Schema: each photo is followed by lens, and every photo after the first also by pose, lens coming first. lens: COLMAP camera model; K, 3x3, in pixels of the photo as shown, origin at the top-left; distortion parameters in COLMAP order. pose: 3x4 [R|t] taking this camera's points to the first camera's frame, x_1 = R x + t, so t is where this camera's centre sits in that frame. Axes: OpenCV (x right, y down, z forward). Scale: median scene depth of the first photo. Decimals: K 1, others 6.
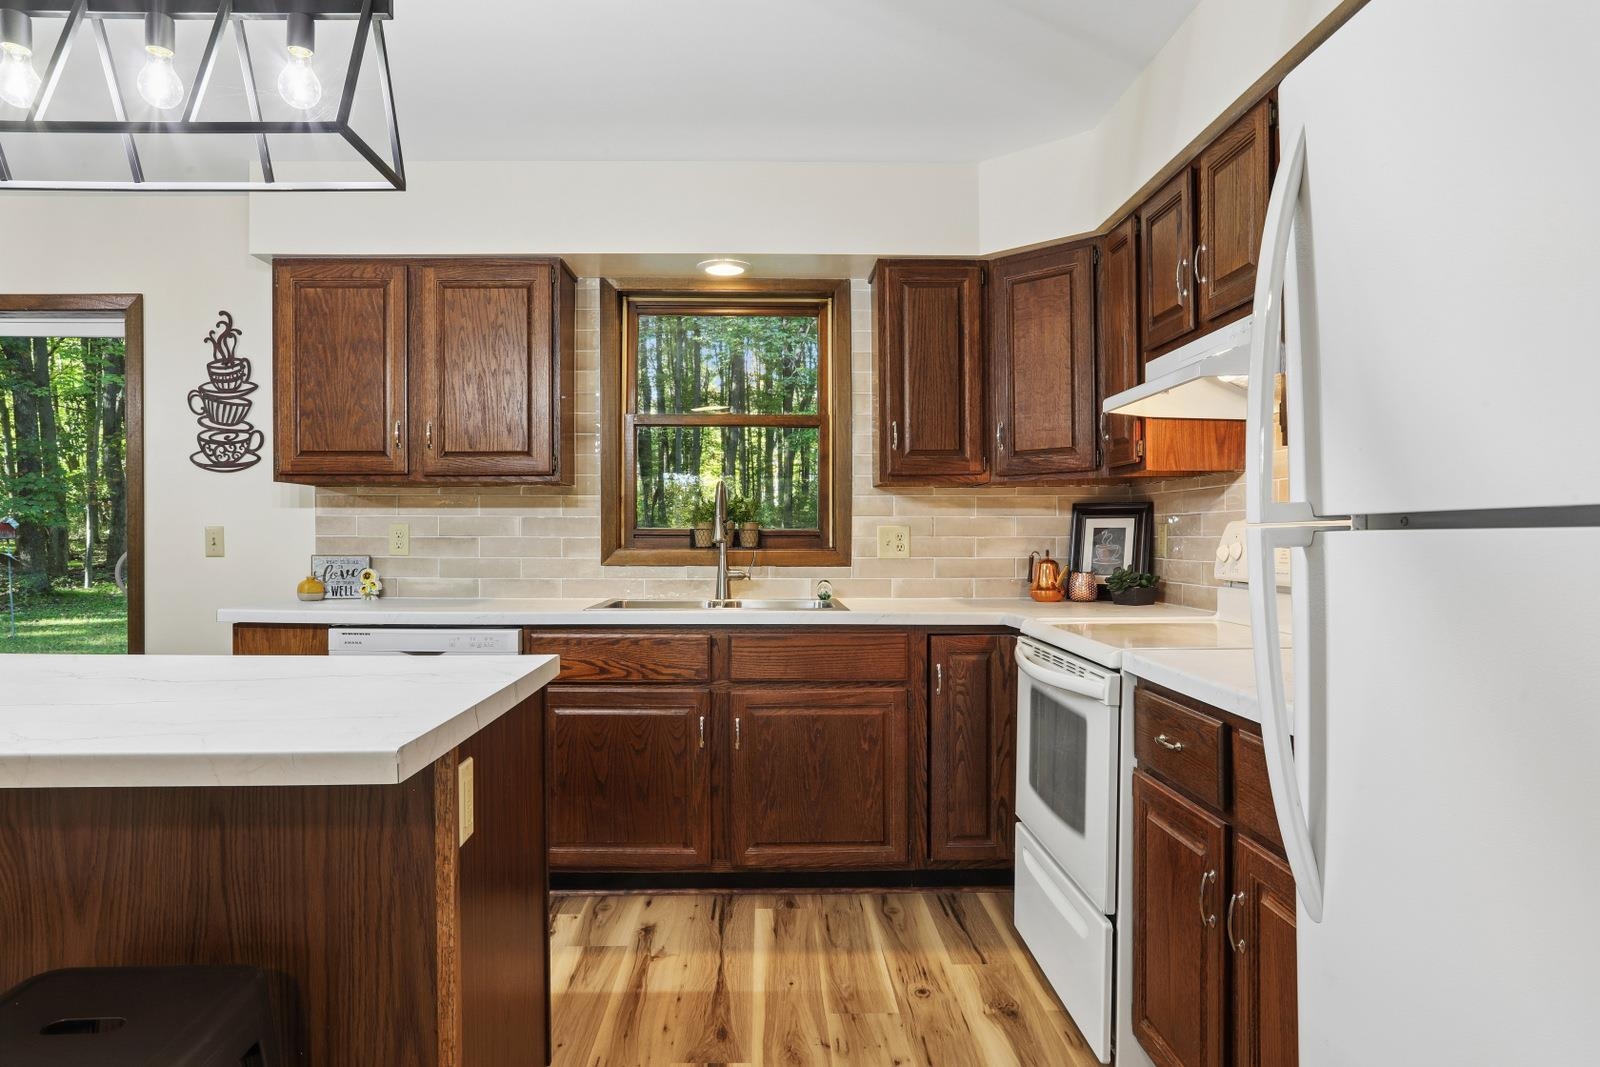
lens RADIAL K [[1010.5, 0, 777.6], [0, 1010.5, 556.2], [0, 0, 1]] dist [-0.067993, 0.062885]
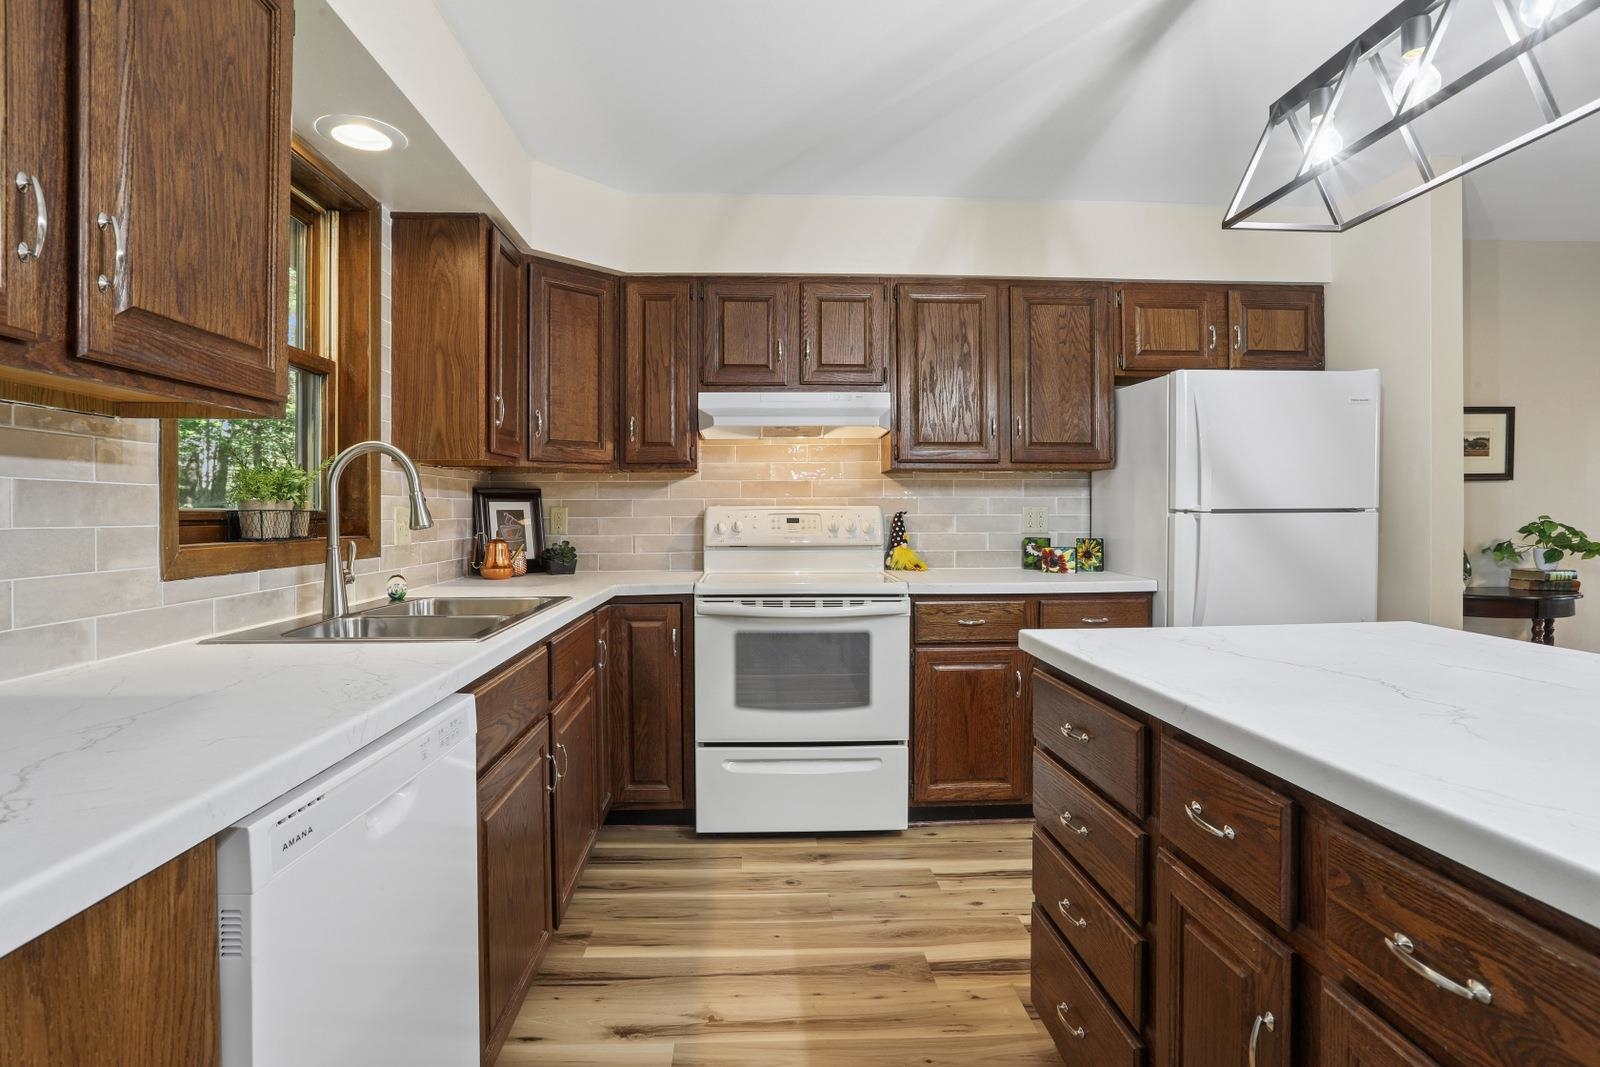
lens RADIAL K [[822.5, 0, 787.5], [0, 822.5, 518.0], [0, 0, 1]] dist [-0.040006, 0.000395]
pose [[-0.031652, -0.006647, 0.999477, -0.642994], [0.024727, 0.999667, 0.007432, -0.019379], [-0.999193, 0.024950, -0.031477, 0.757978]]
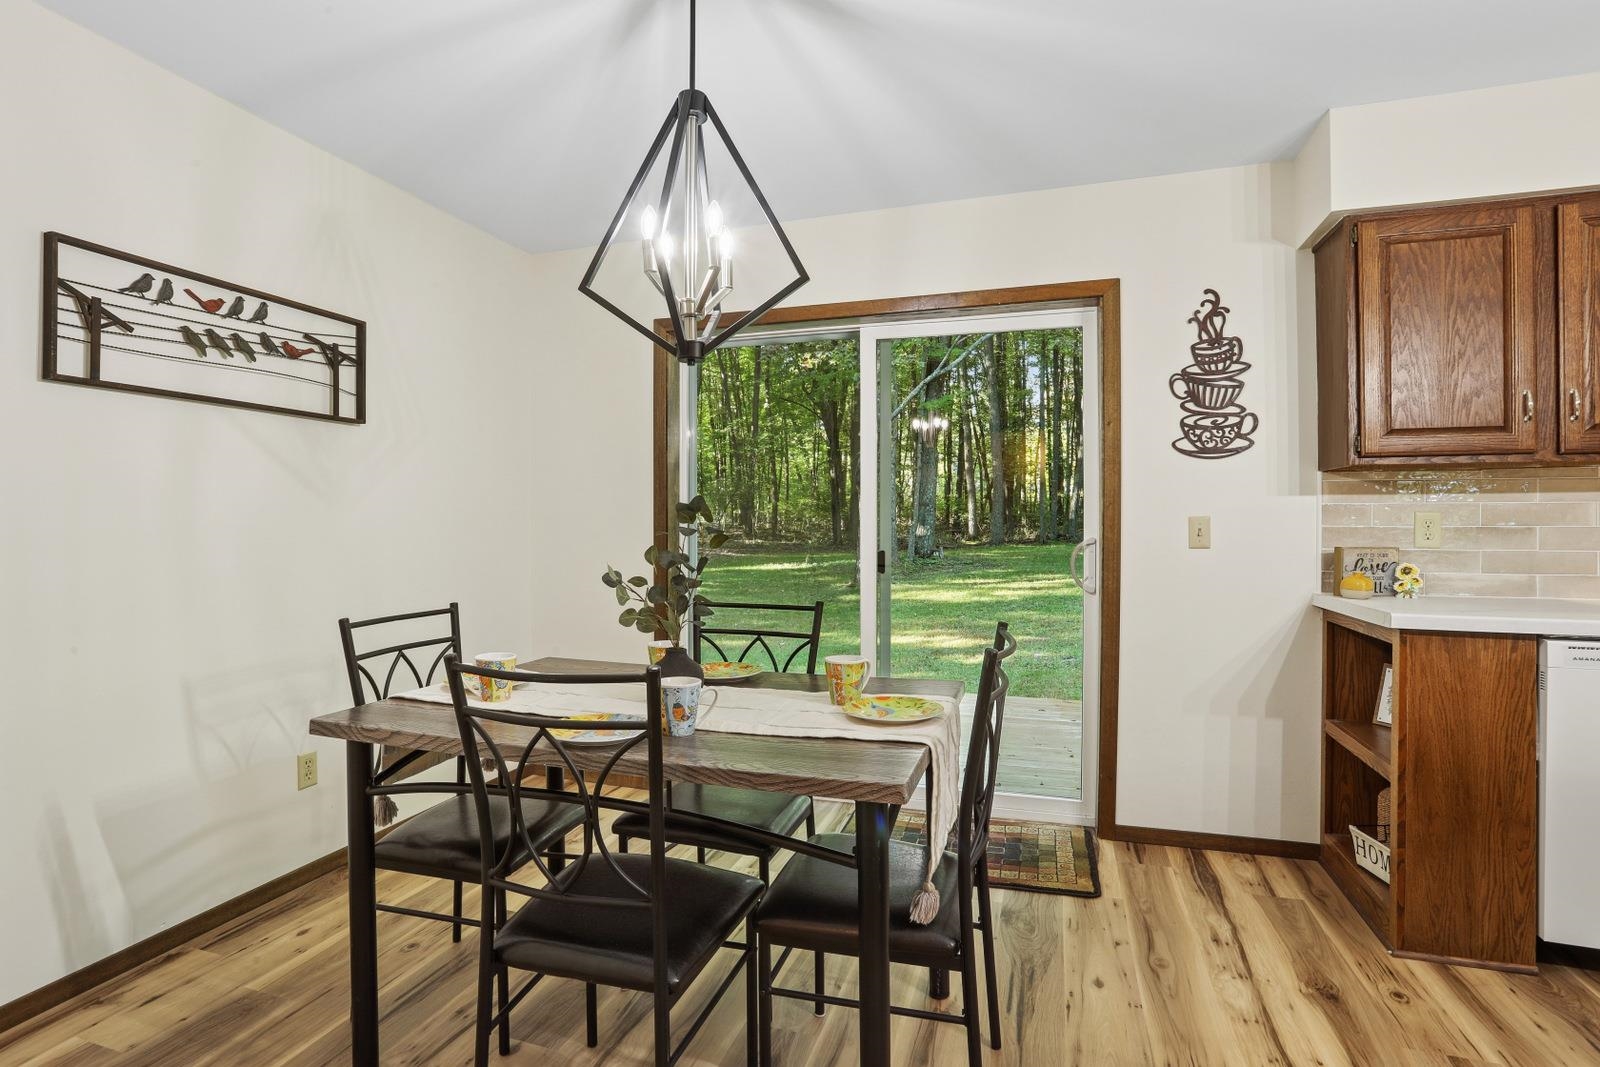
lens RADIAL K [[777.9, 0, 795.3], [0, 777.9, 523.5], [0, 0, 1]] dist [-0.070943, 0.027903]
pose [[0.946191, -0.004579, -0.323575, -0.754987], [-0.002015, 0.999797, -0.020039, -0.008546], [0.323602, 0.019613, 0.945990, 0.206891]]
